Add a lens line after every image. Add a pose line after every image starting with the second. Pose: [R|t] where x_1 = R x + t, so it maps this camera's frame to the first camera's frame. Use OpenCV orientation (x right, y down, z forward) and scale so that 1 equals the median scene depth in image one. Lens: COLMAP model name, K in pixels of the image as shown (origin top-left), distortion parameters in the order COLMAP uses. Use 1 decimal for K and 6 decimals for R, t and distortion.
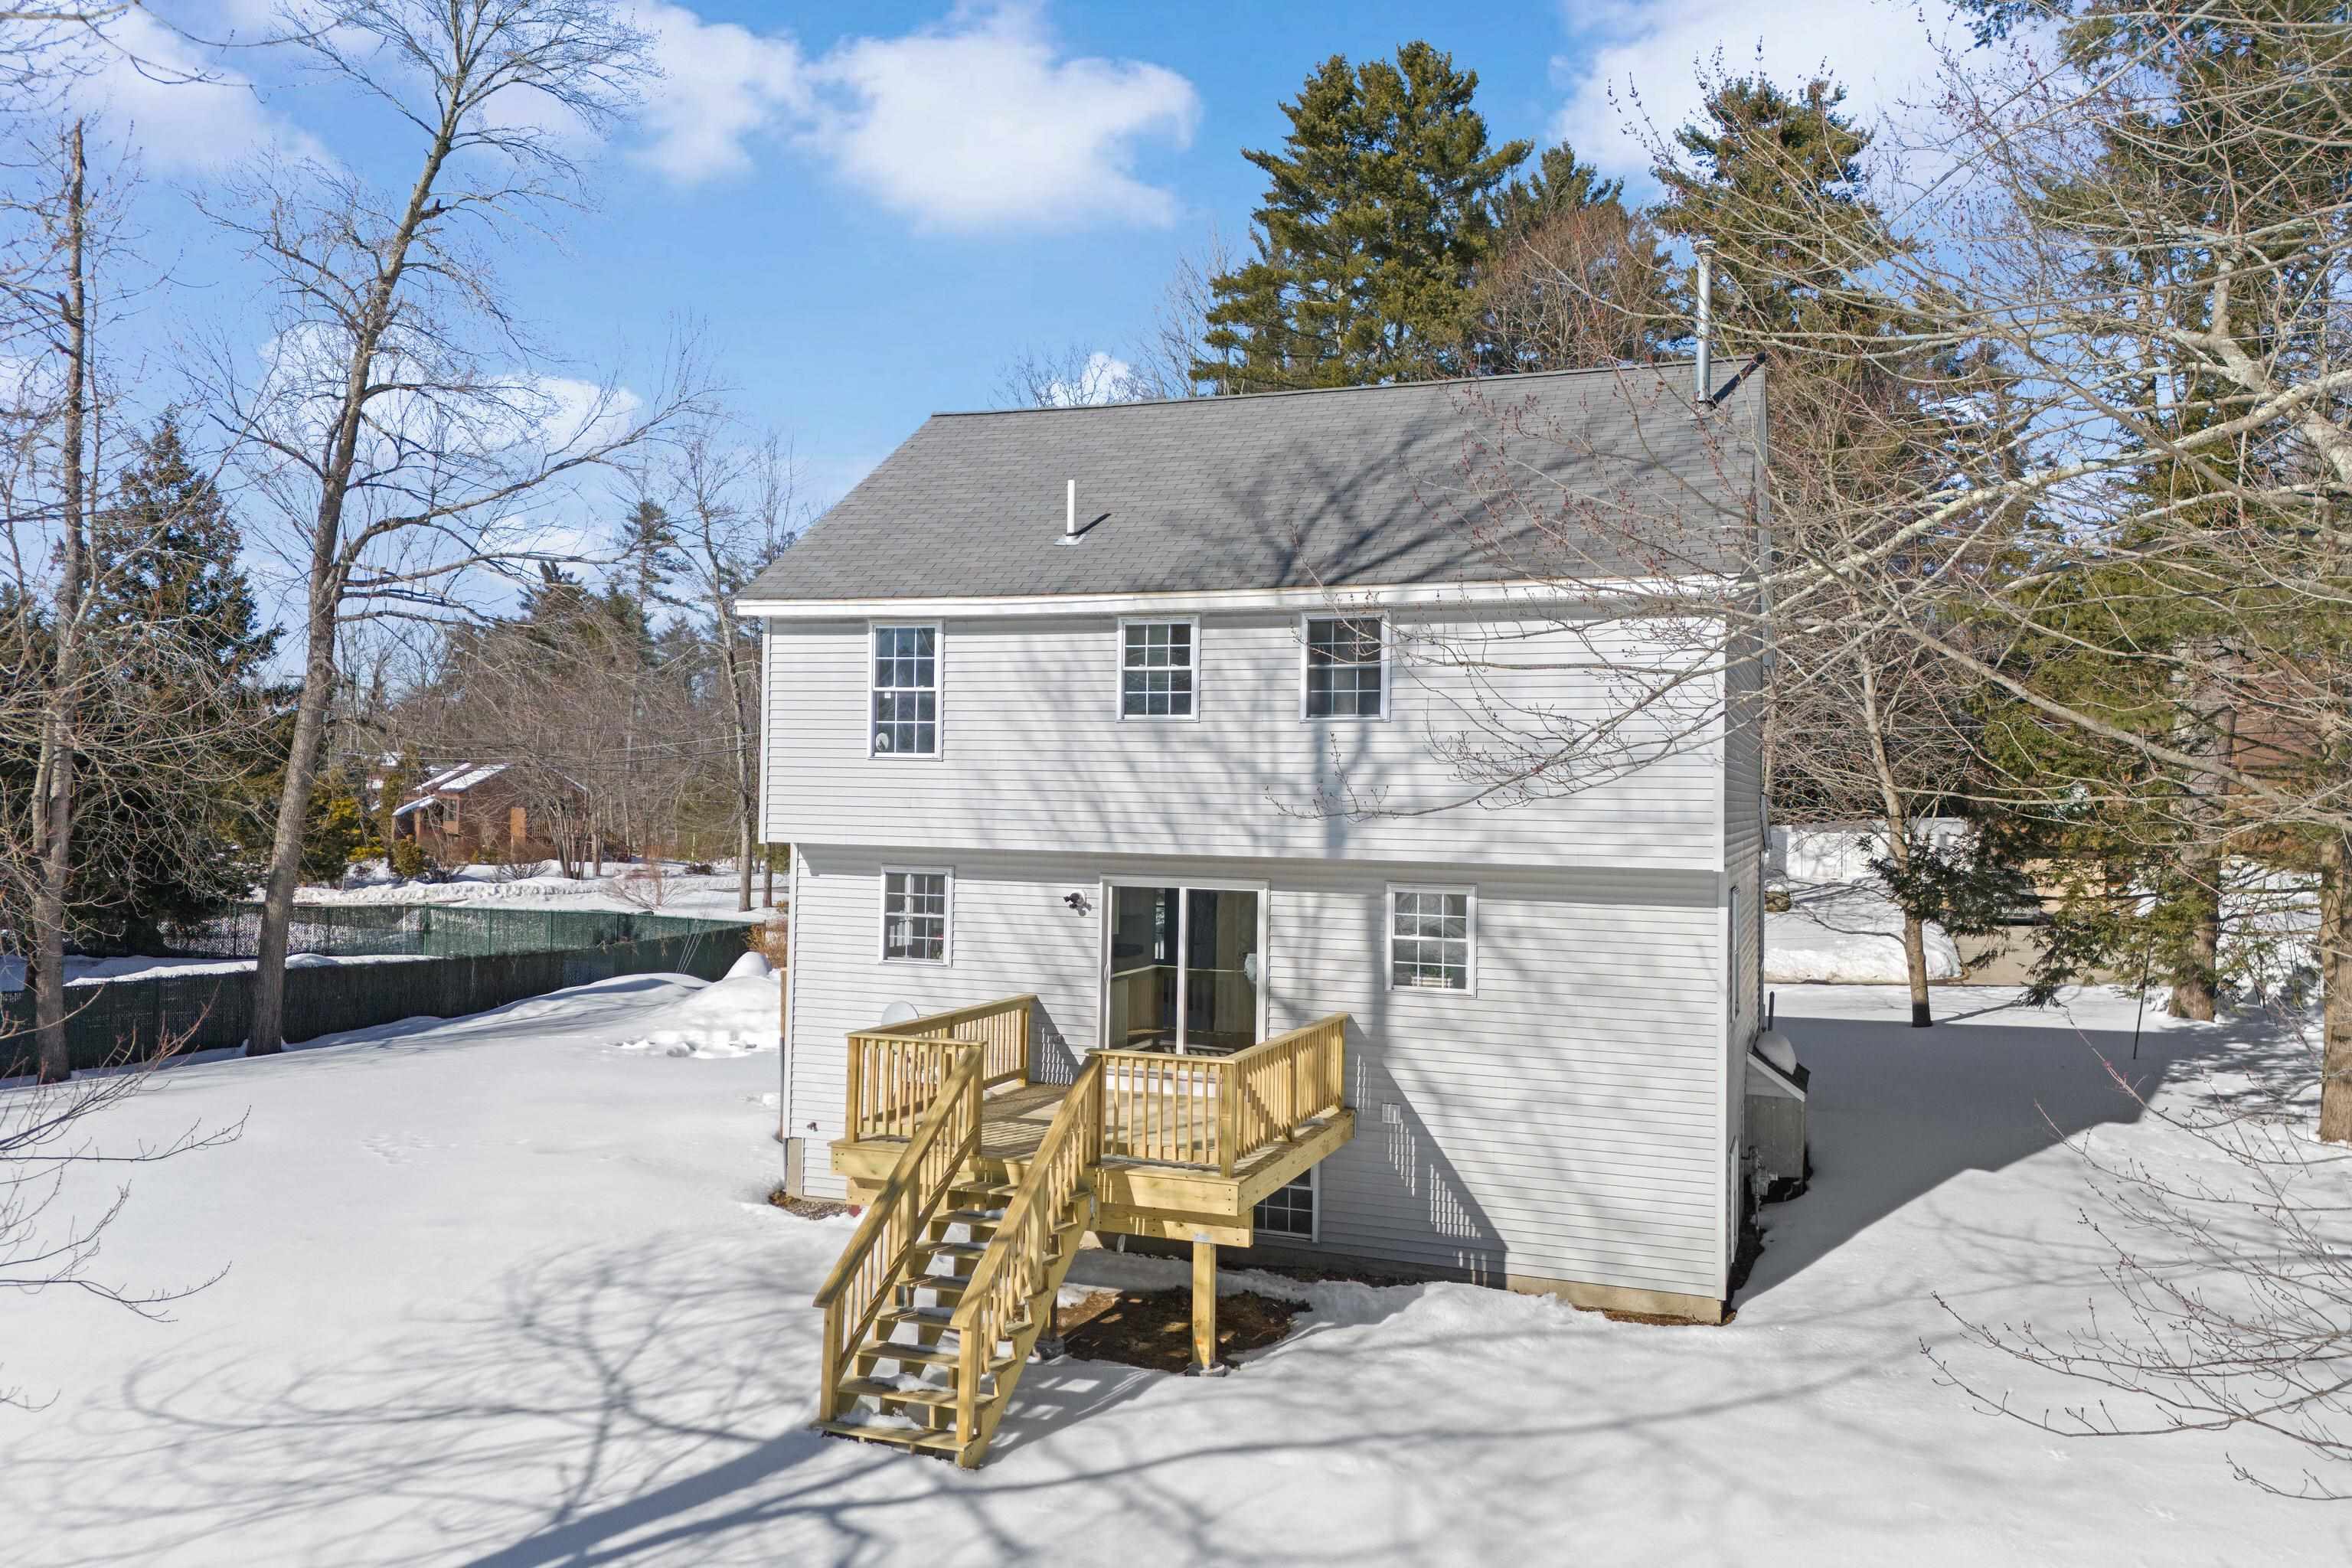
lens RADIAL K [[1683.8, 0, 1214.0], [0, 1683.8, 776.5], [0, 0, 1]] dist [0.005976, -0.000745]
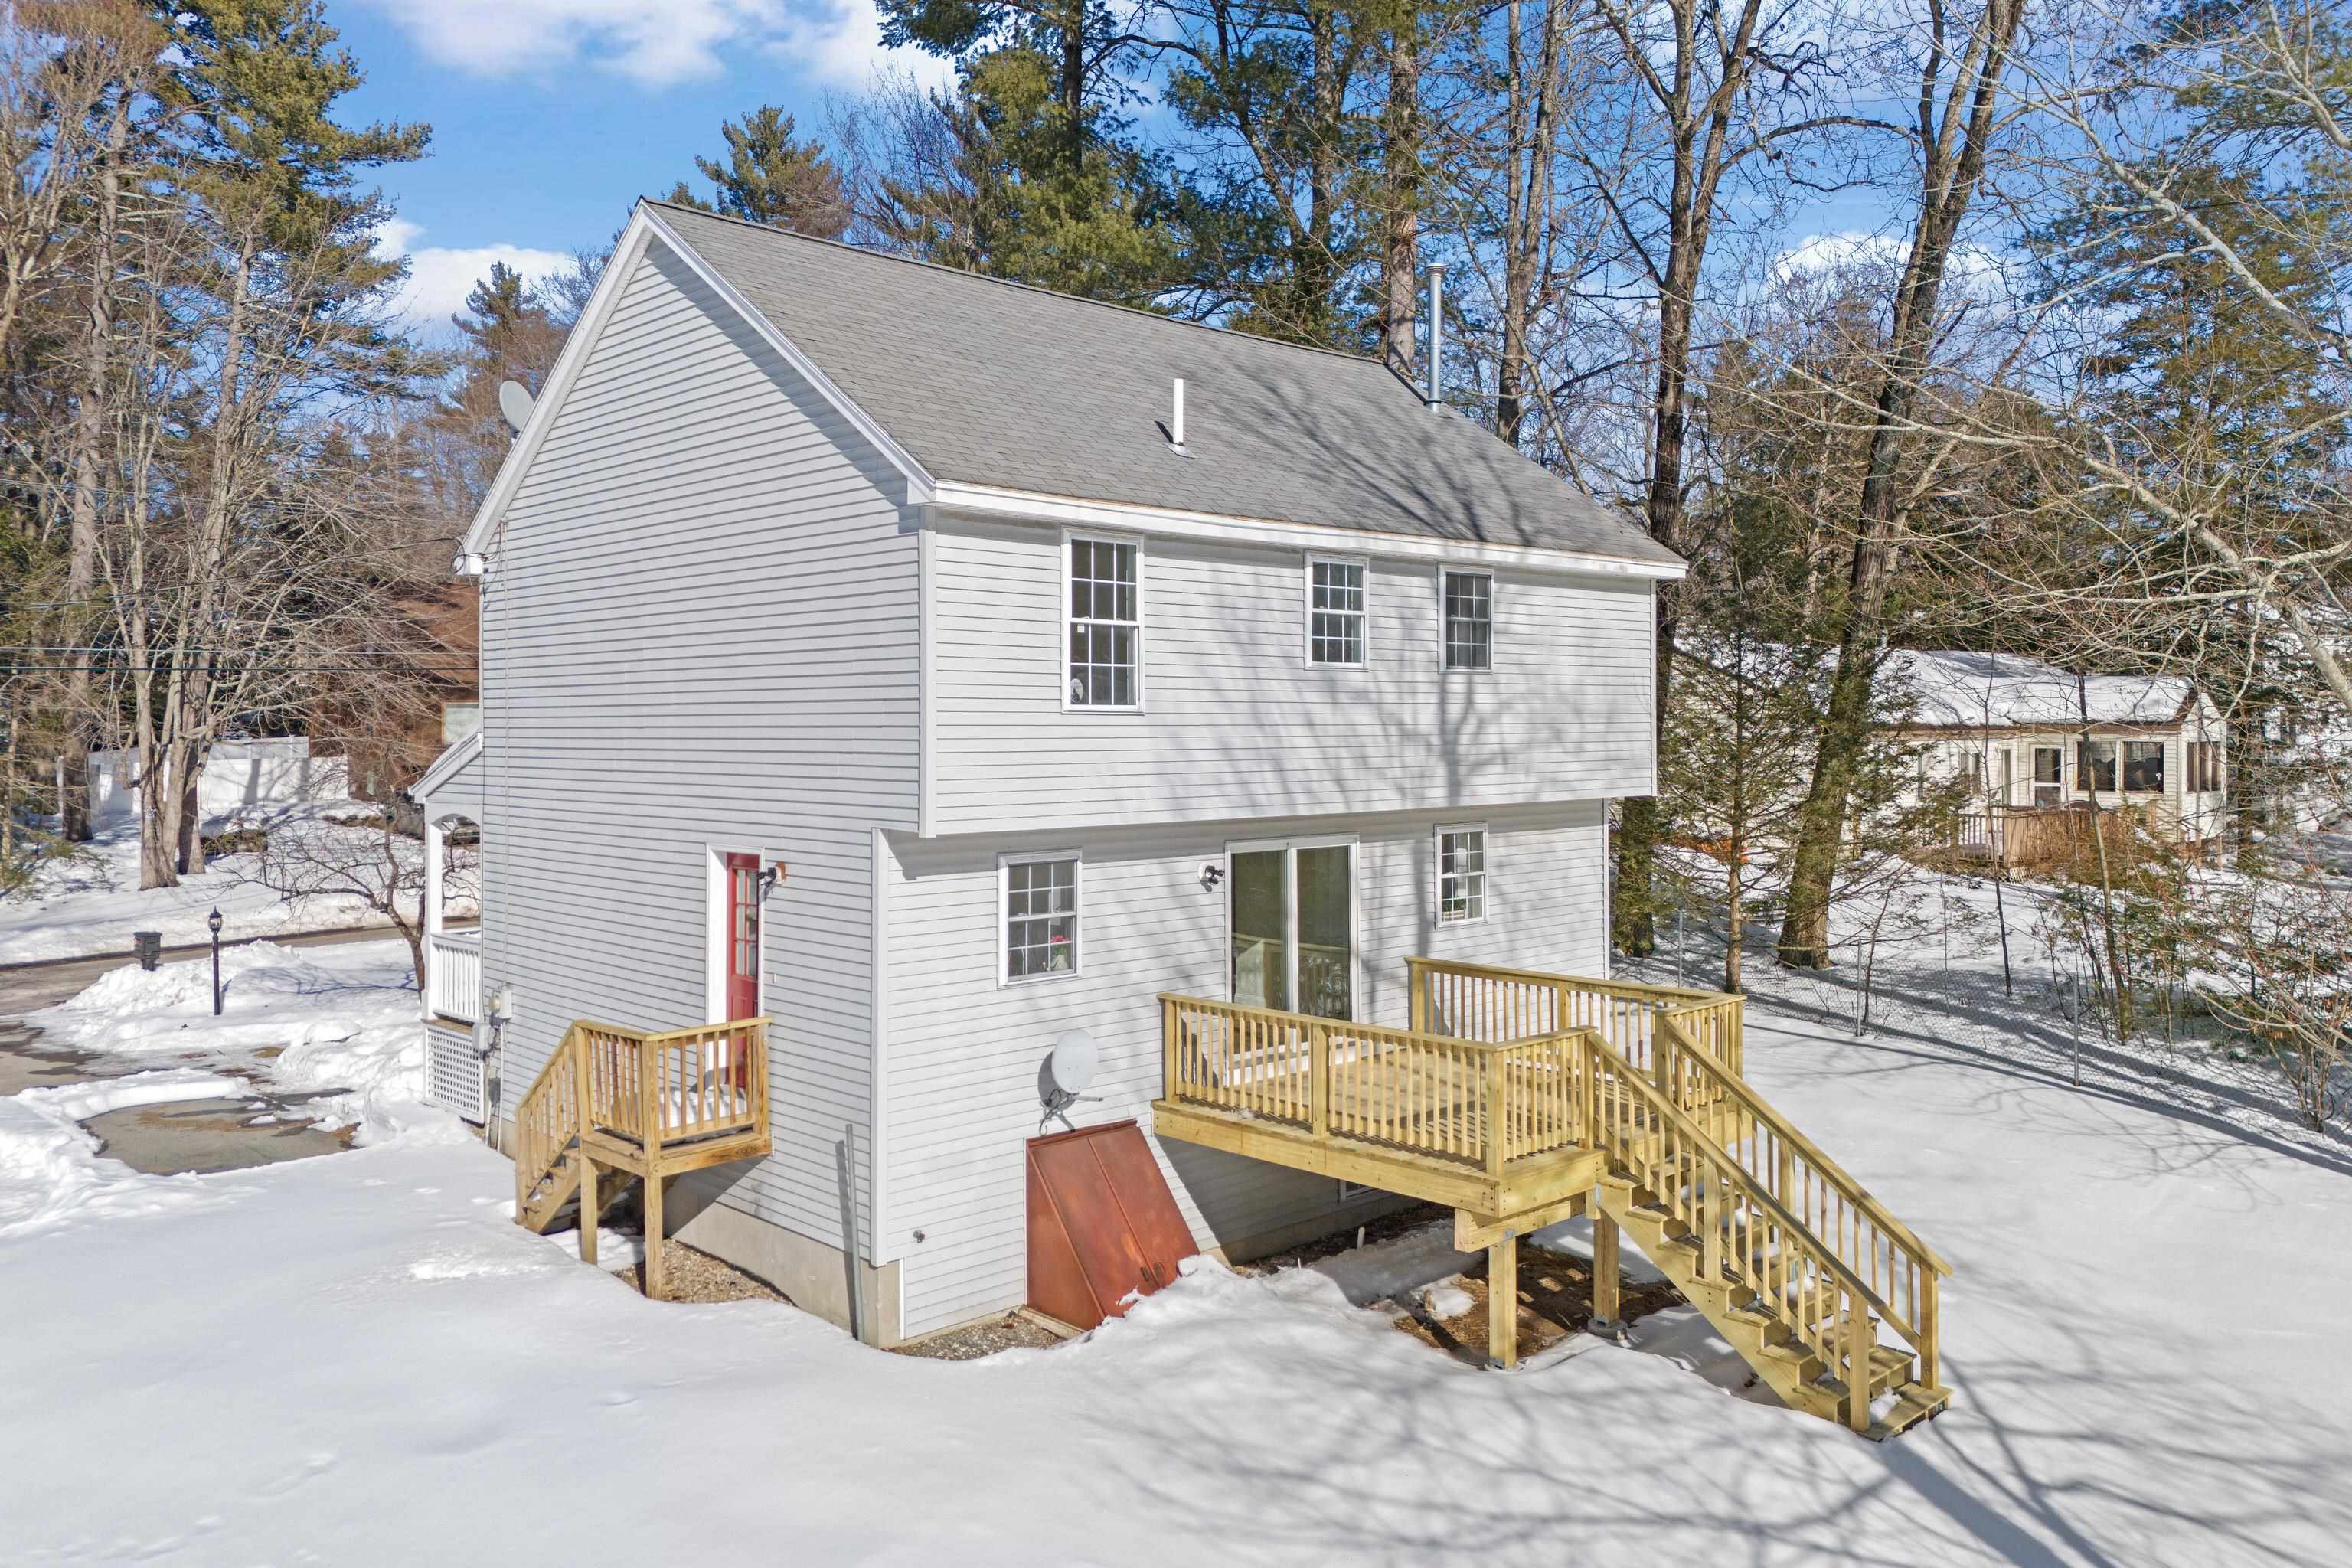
lens RADIAL K [[1715.5, 0, 1169.8], [0, 1715.5, 727.4], [0, 0, 1]] dist [0.022472, -0.000813]
pose [[0.481640, -0.024996, 0.876012, -0.897445], [-0.009771, 0.999378, 0.033889, -0.032283], [-0.876315, -0.024882, 0.481096, 0.629031]]
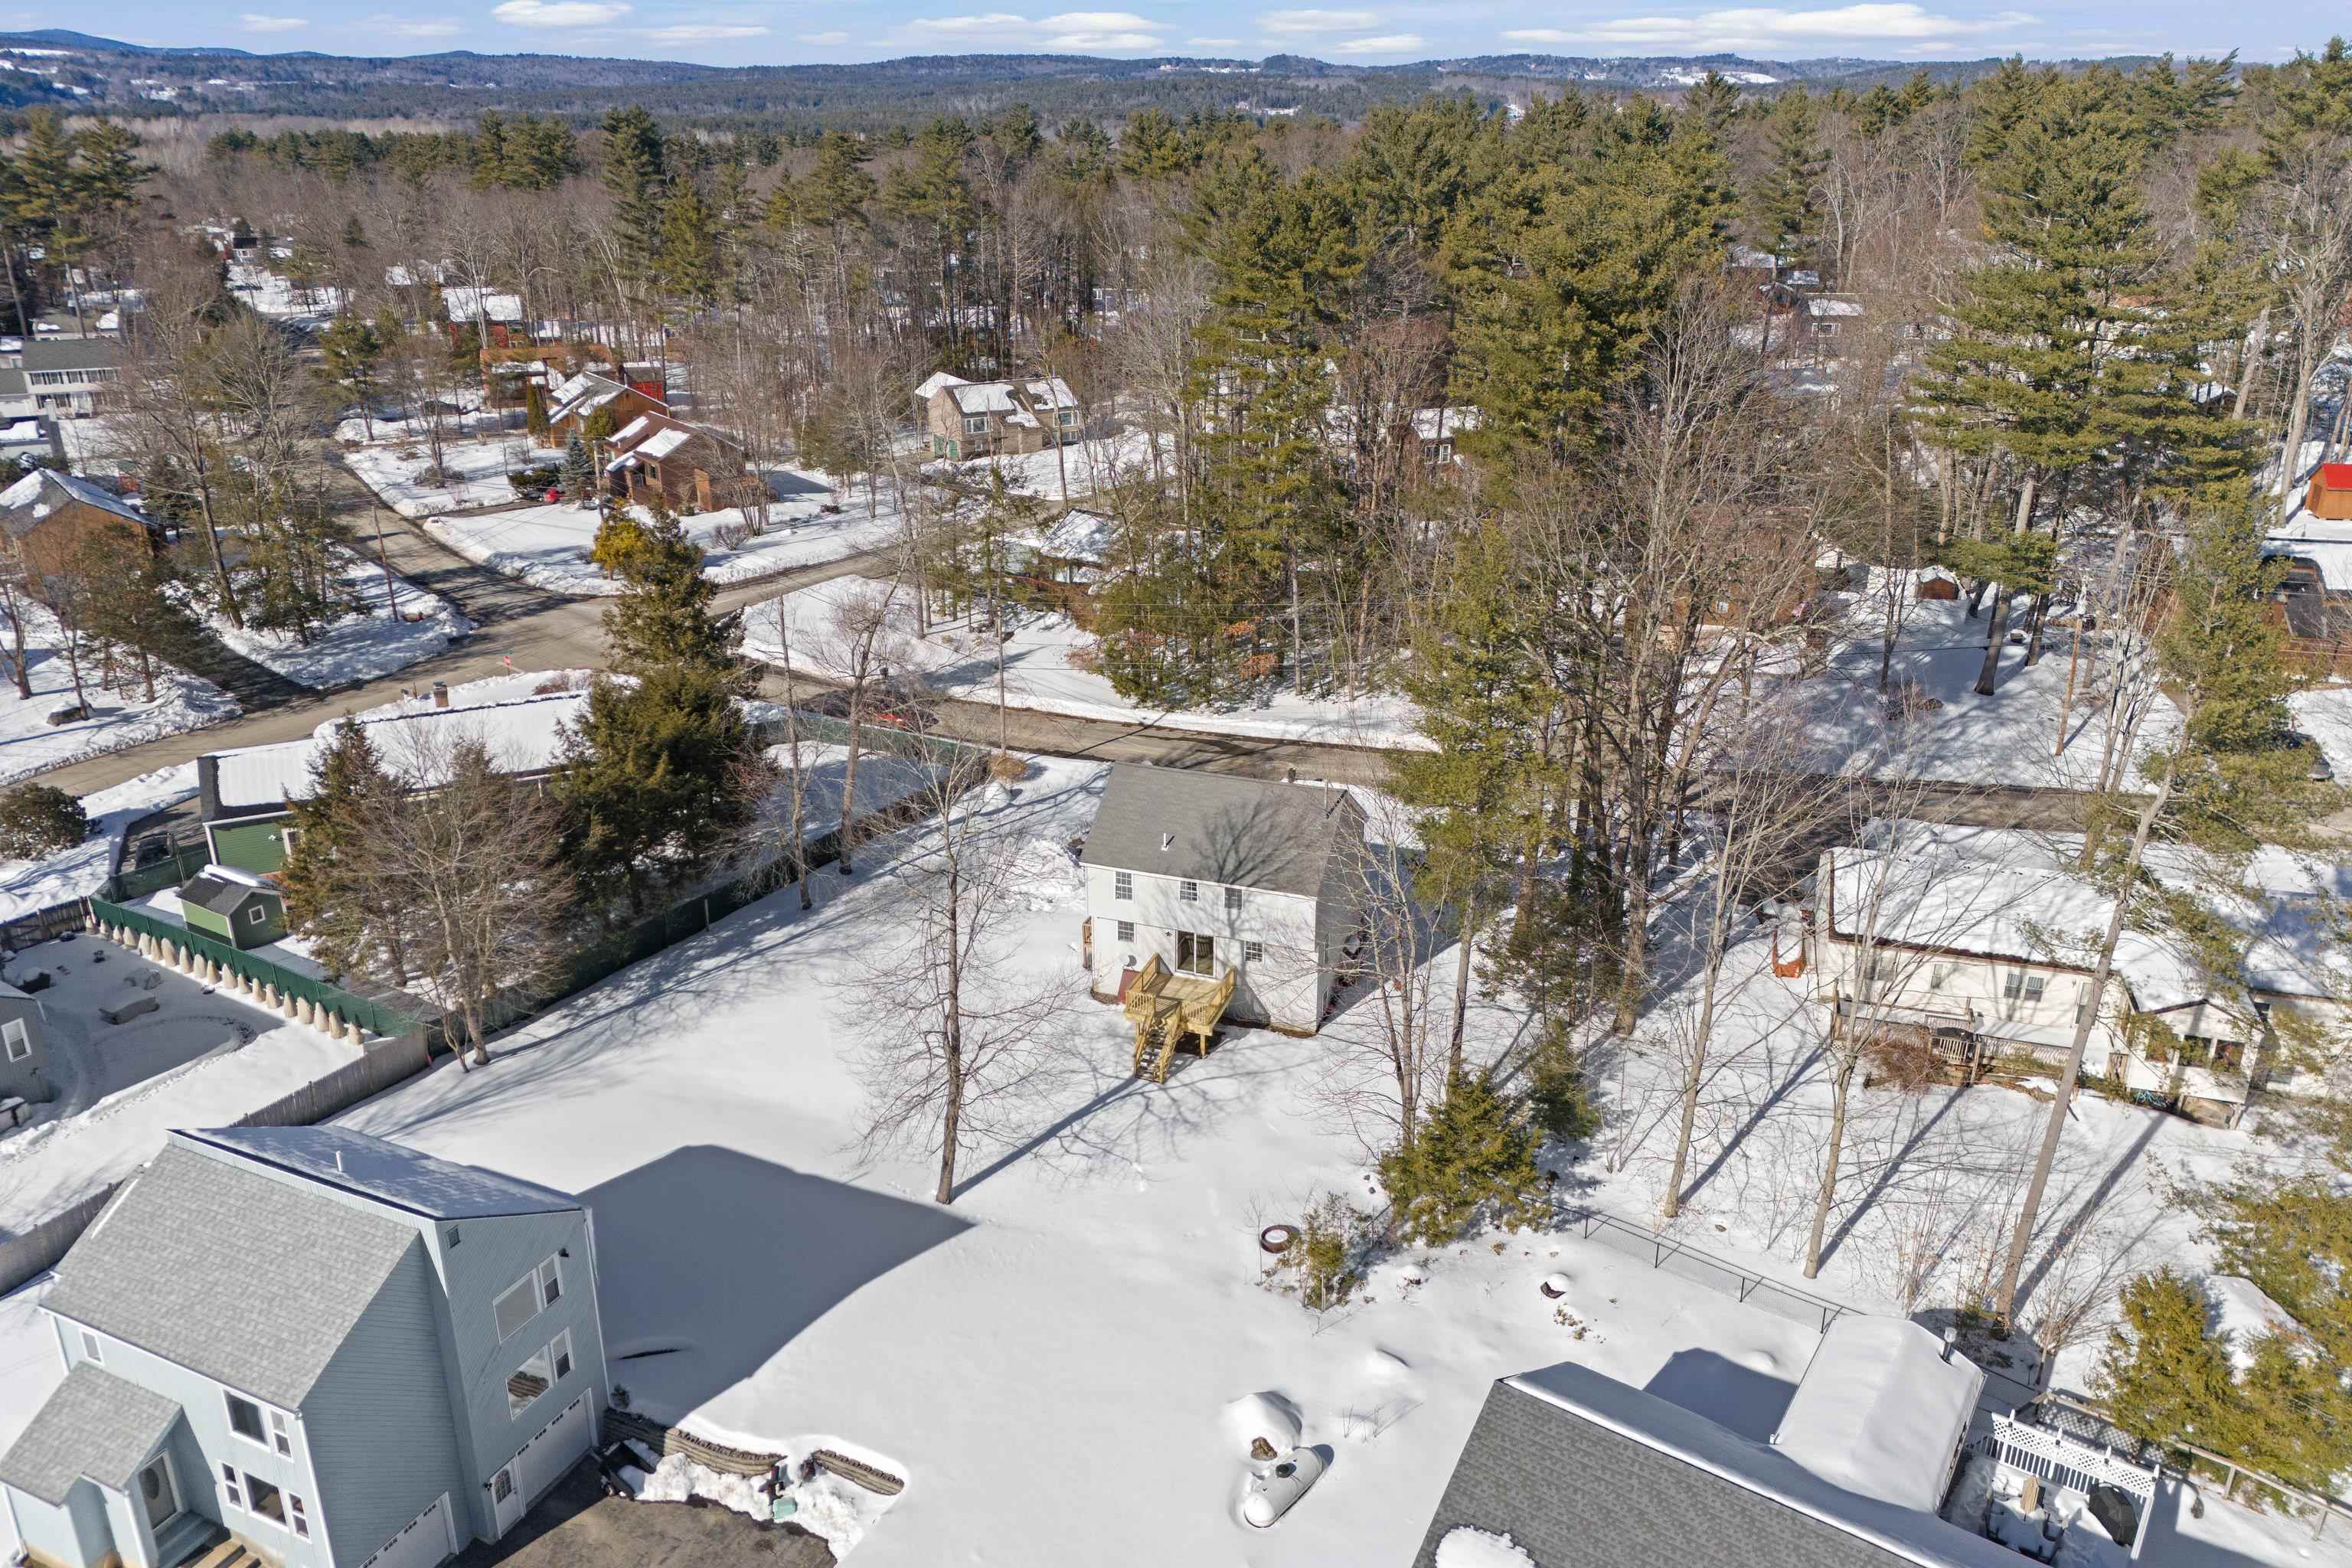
lens RADIAL K [[1715.5, 0, 1169.8], [0, 1715.5, 727.4], [0, 0, 1]] dist [0.022472, -0.000813]
pose [[0.999902, -0.013877, 0.001607, -0.082202], [0.012197, 0.923311, 0.383859, -2.045881], [-0.006811, -0.383802, 0.923390, -2.718168]]
